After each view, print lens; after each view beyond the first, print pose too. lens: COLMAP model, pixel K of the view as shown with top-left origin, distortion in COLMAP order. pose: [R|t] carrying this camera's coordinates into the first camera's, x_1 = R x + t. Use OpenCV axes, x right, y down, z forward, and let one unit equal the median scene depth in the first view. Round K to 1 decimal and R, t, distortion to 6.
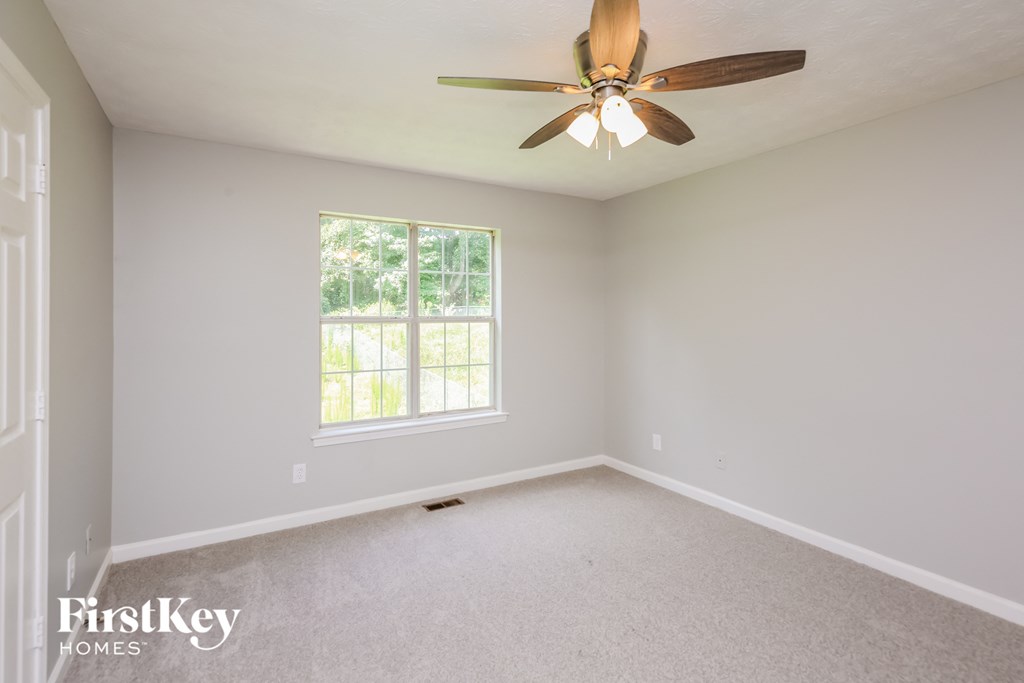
lens RADIAL K [[518.6, 0, 512.5], [0, 518.6, 310.3], [0, 0, 1]] dist [-0.001475, -0.000672]
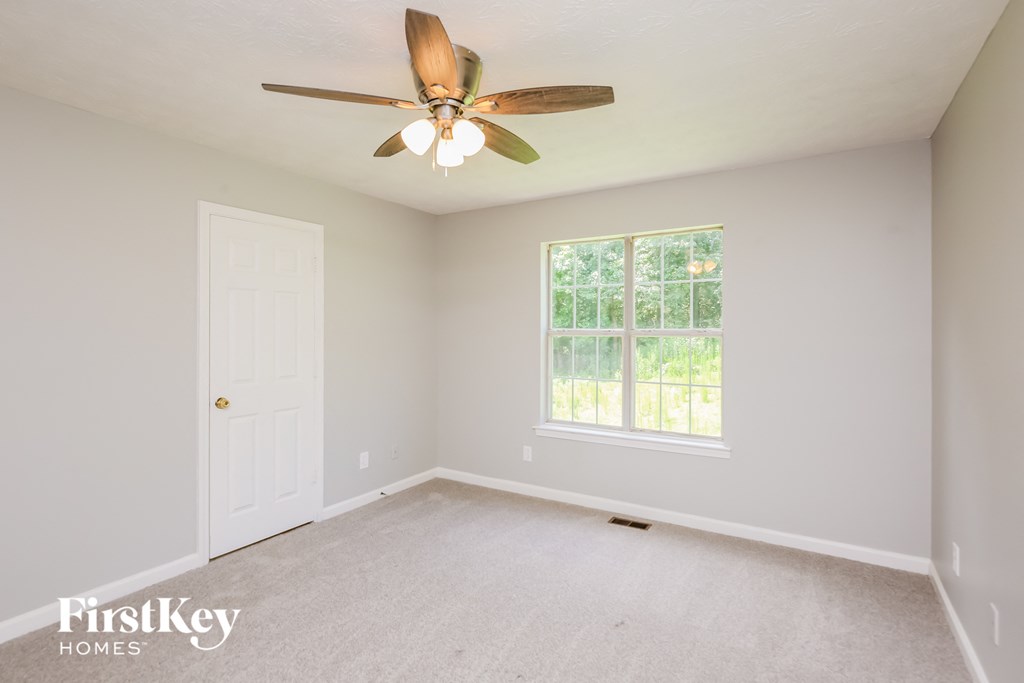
lens RADIAL K [[506.7, 0, 512.3], [0, 506.7, 333.3], [0, 0, 1]] dist [-0.001353, -0.000894]
pose [[0.430543, 0.006349, -0.902548, 0.618155], [0.010241, 0.999877, 0.011919, 0.005150], [0.902512, -0.014375, 0.430425, 0.393845]]
